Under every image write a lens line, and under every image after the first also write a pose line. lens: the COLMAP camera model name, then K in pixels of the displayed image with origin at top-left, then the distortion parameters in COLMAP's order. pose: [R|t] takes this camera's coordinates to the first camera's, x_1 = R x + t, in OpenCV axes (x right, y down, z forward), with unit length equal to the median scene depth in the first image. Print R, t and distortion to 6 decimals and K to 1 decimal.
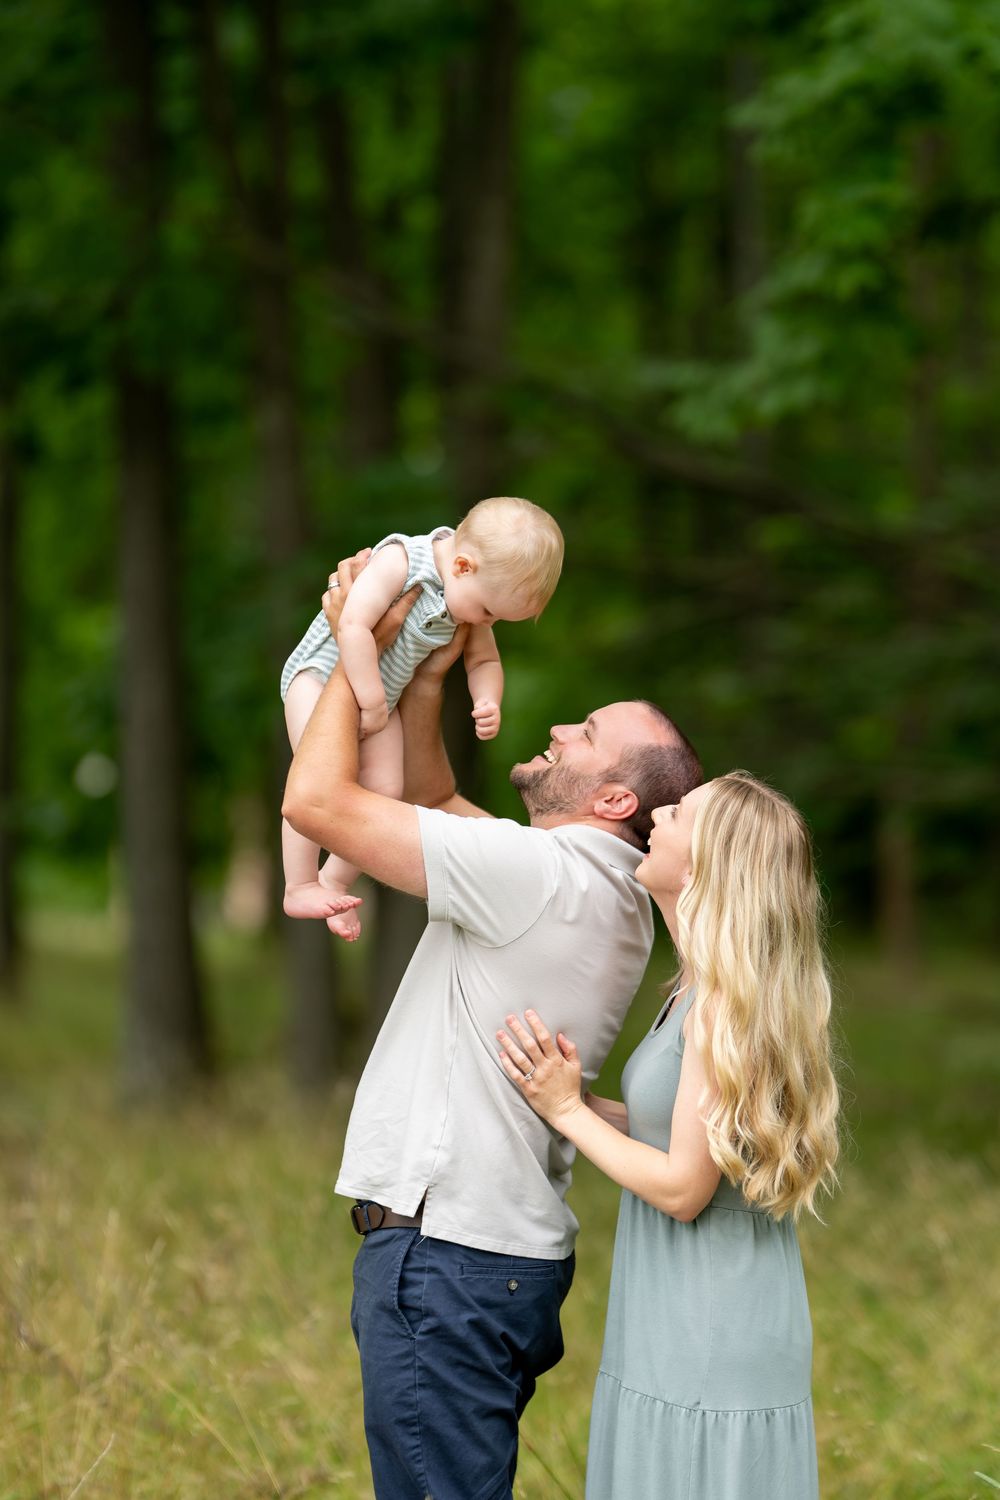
lens RADIAL K [[5752.9, 0, 500.1], [0, 5752.9, 709.2], [0, 0, 1]] dist [0.018366, 3.277077]
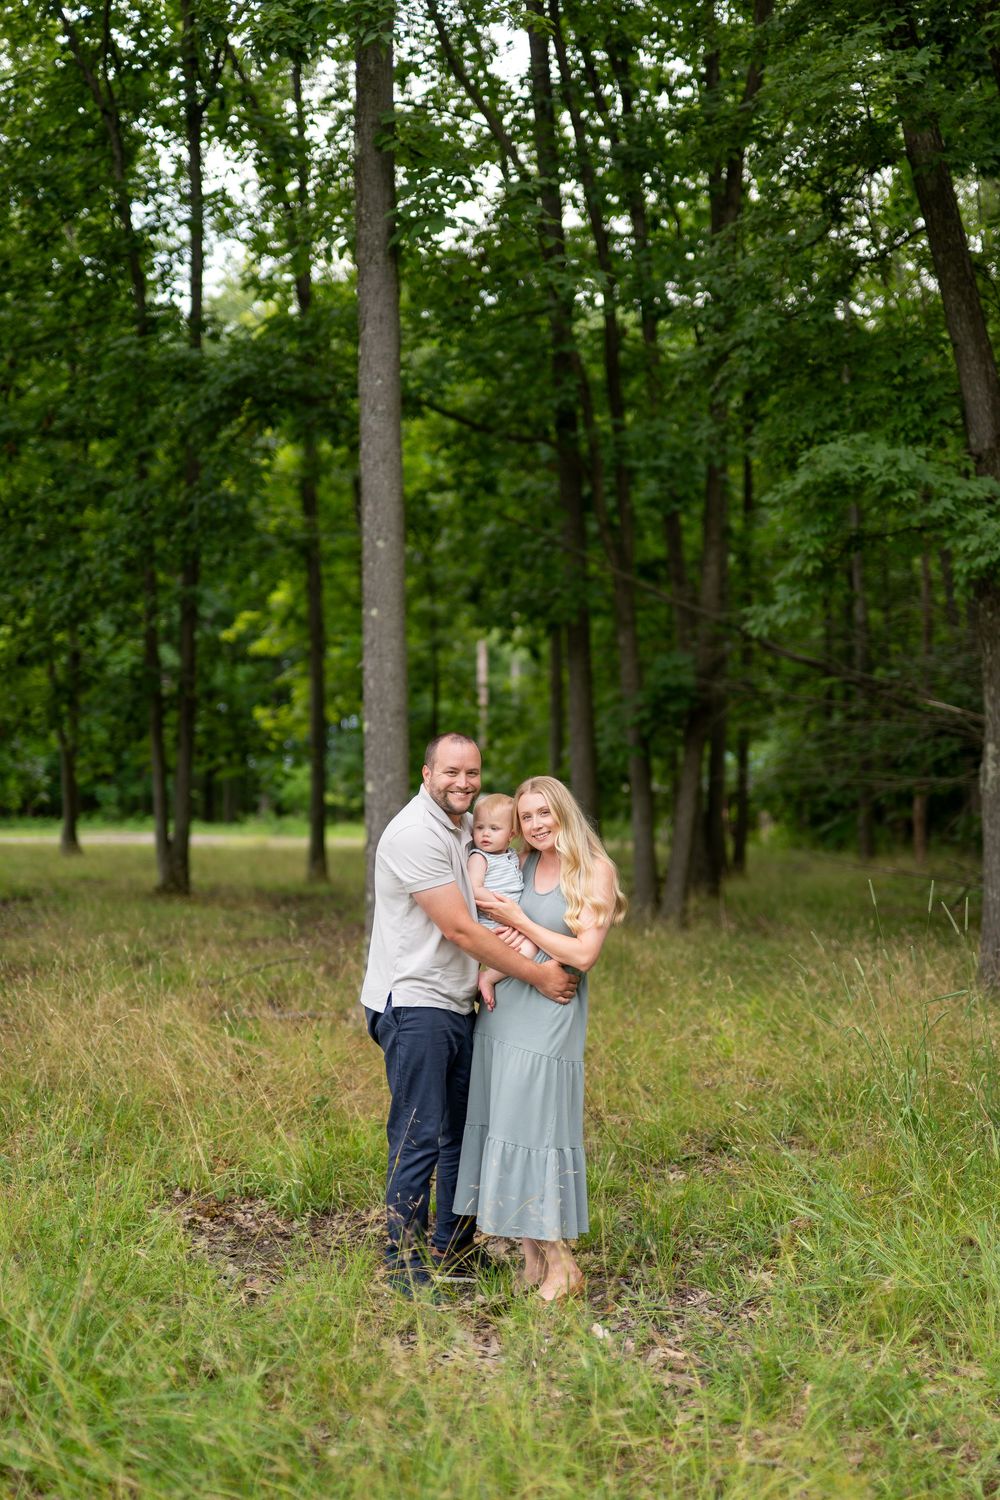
lens RADIAL K [[2042.3, 0, 538.6], [0, 2042.3, 747.6], [0, 0, 1]] dist [0.005619, 0.050444]
pose [[0.988587, -0.011822, -0.150184, 0.074883], [0.010350, 0.999890, -0.010577, 0.007305], [0.150292, 0.008902, 0.988602, 0.155081]]
